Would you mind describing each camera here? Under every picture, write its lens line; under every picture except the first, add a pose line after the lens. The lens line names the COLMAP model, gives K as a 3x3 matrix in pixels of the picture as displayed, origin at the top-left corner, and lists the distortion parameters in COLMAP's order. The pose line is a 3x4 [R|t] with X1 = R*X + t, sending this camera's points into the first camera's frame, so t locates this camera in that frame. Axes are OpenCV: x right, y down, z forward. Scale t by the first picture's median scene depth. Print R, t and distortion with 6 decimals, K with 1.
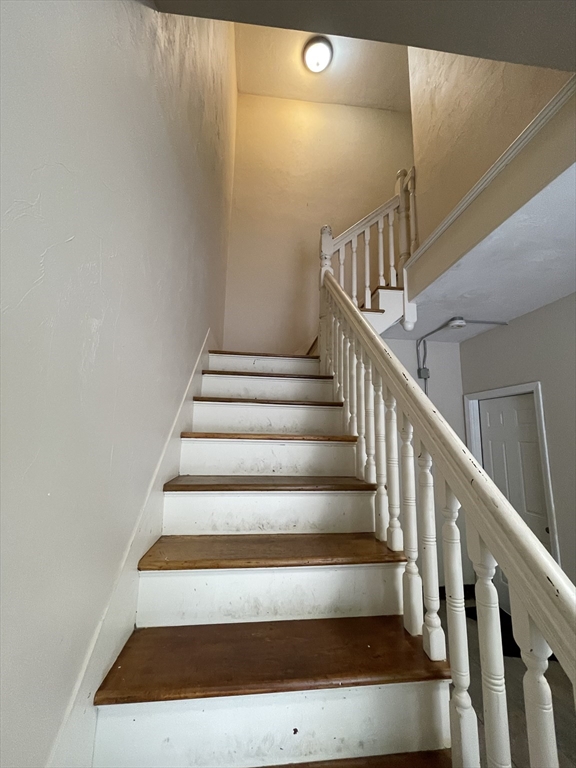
lens RADIAL K [[310.7, 0, 283.9], [0, 310.7, 381.6], [0, 0, 1]] dist [-0.000217, -0.000569]
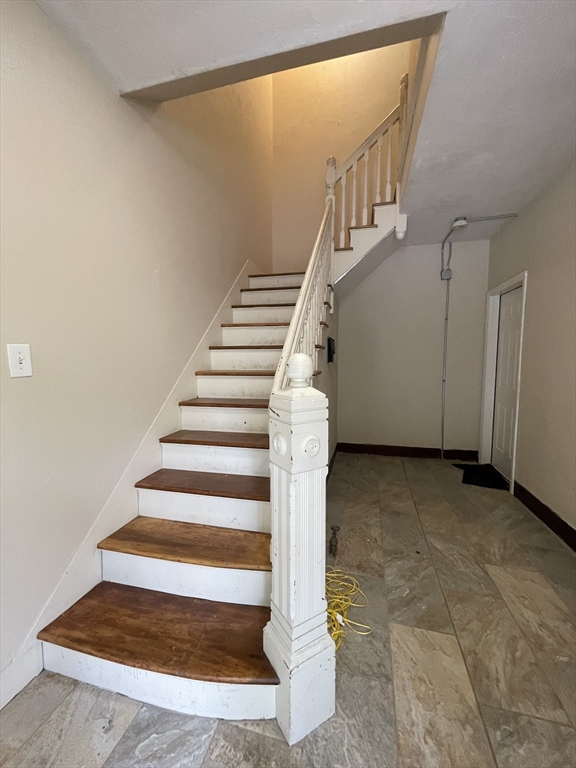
lens RADIAL K [[310.7, 0, 284.3], [0, 310.7, 382.5], [0, 0, 1]] dist [-0.000217, -0.000569]
pose [[0.937199, 0.005733, -0.348748, 0.399474], [0.079745, 0.969860, 0.230242, 0.061096], [0.339557, -0.243594, 0.908495, -0.385409]]
